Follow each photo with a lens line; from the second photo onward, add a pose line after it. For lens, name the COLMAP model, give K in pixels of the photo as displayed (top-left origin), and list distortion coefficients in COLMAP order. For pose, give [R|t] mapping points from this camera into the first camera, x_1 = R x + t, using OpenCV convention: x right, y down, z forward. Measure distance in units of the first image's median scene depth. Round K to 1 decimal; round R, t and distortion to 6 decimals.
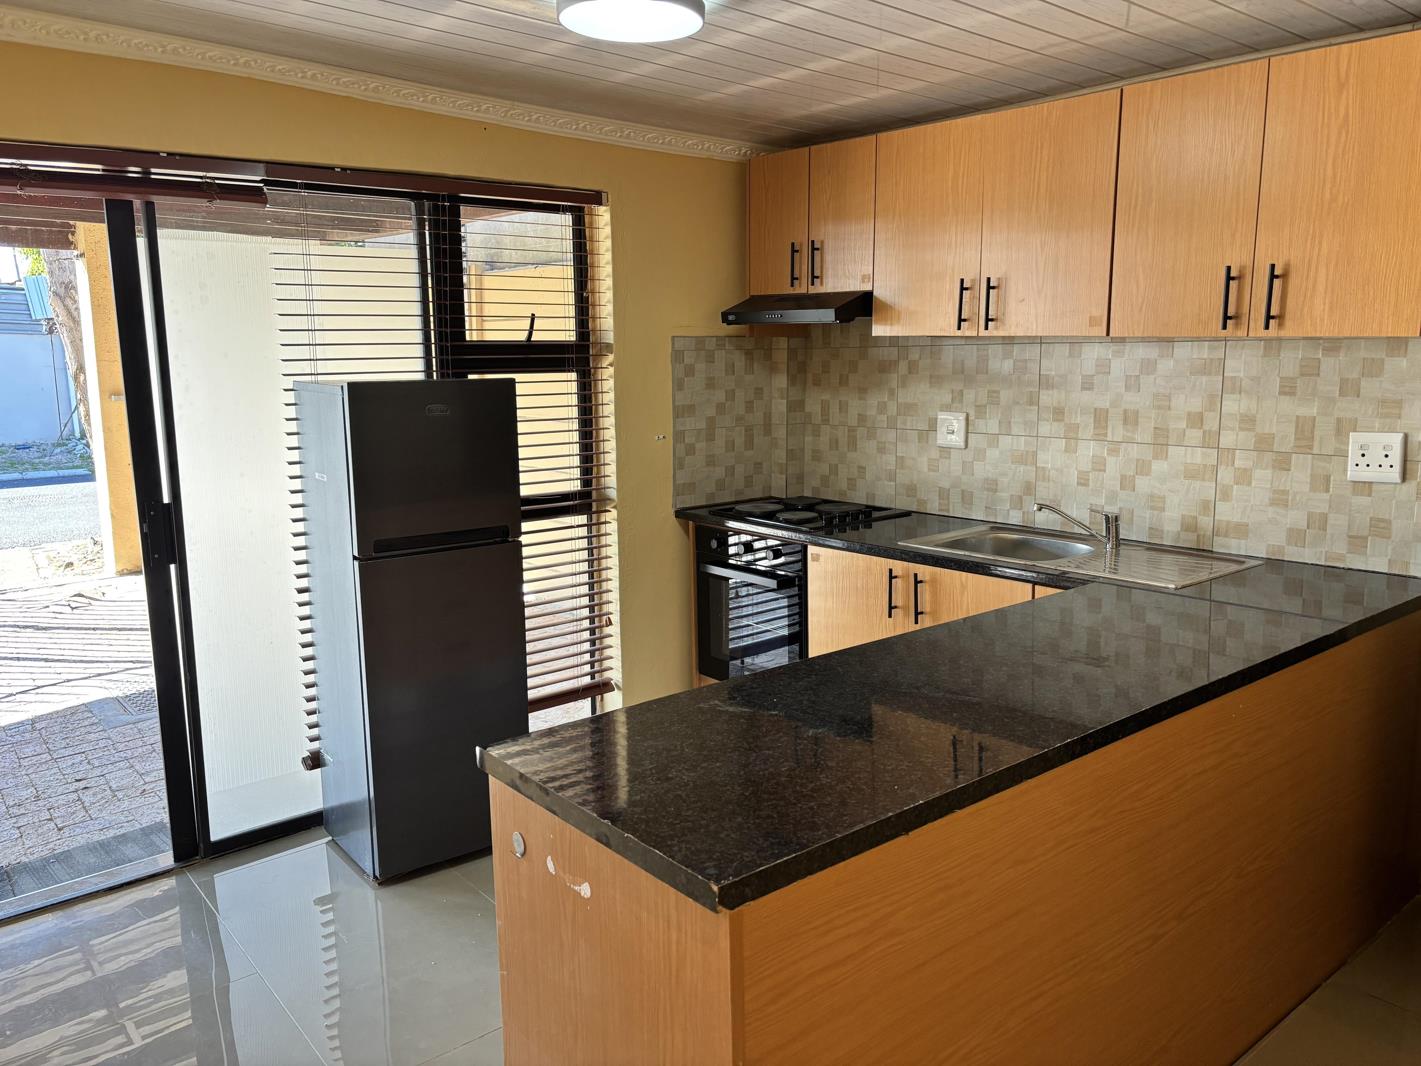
lens RADIAL K [[1051.0, 0, 710.5], [0, 1051.0, 533.0], [0, 0, 1]] dist [0.096024, -0.149770]
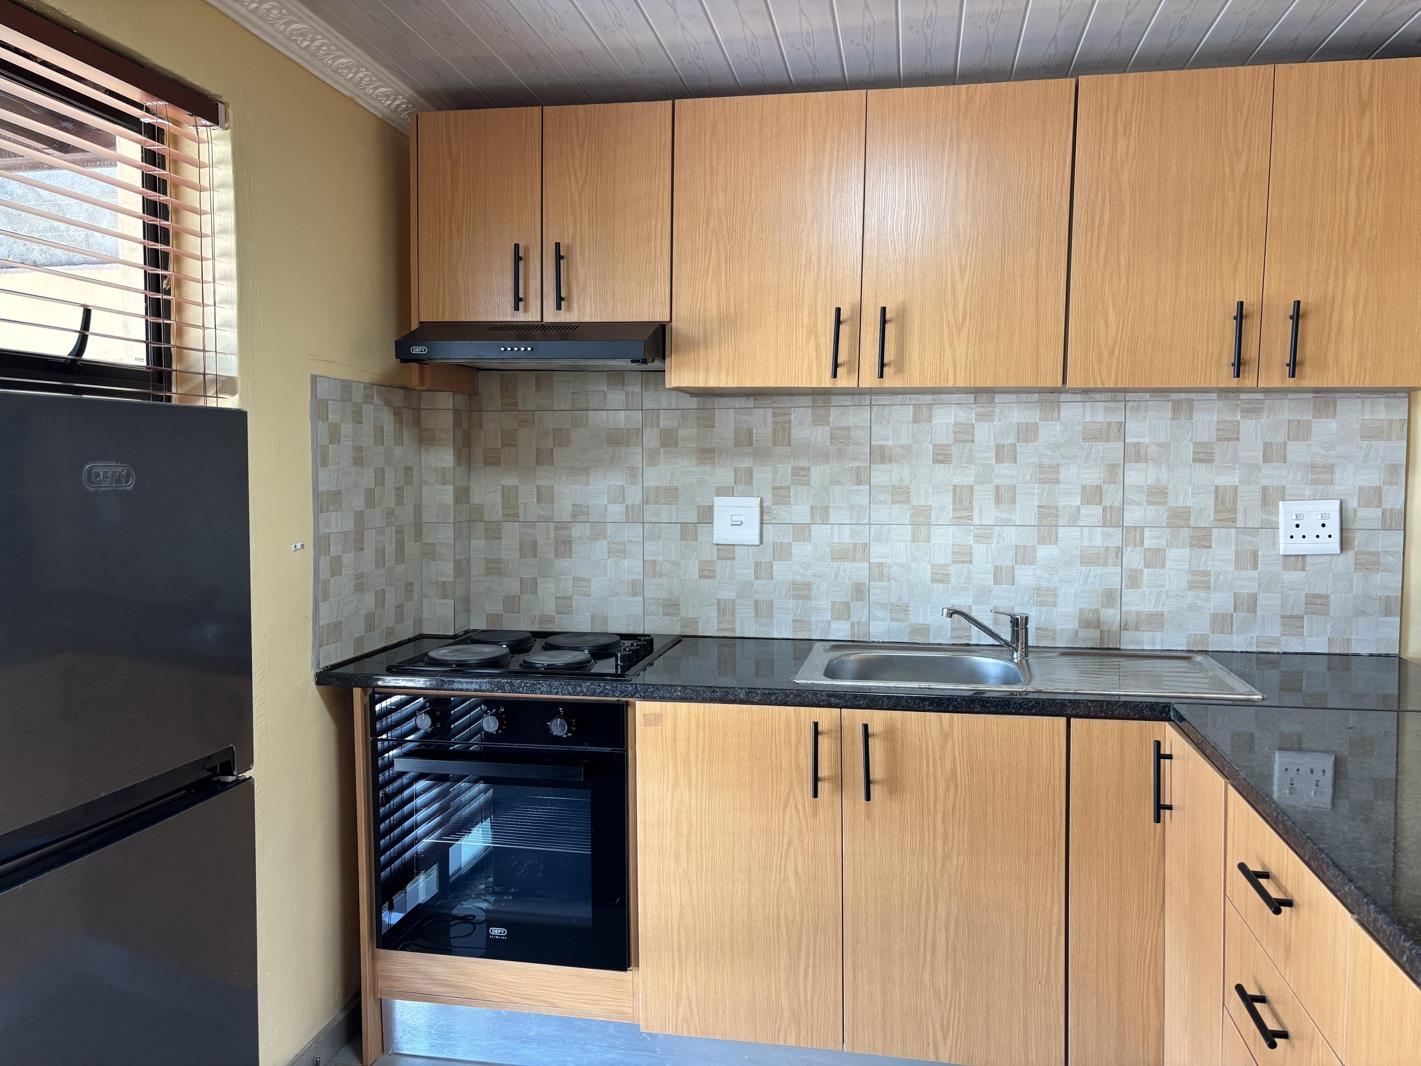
lens RADIAL K [[1051.0, 0, 710.5], [0, 1051.0, 533.0], [0, 0, 1]] dist [0.096024, -0.149770]
pose [[0.776356, -0.028252, 0.629661, -0.292096], [0.099226, 0.992016, -0.077834, -0.038557], [-0.622435, 0.122906, 0.772961, 0.513738]]
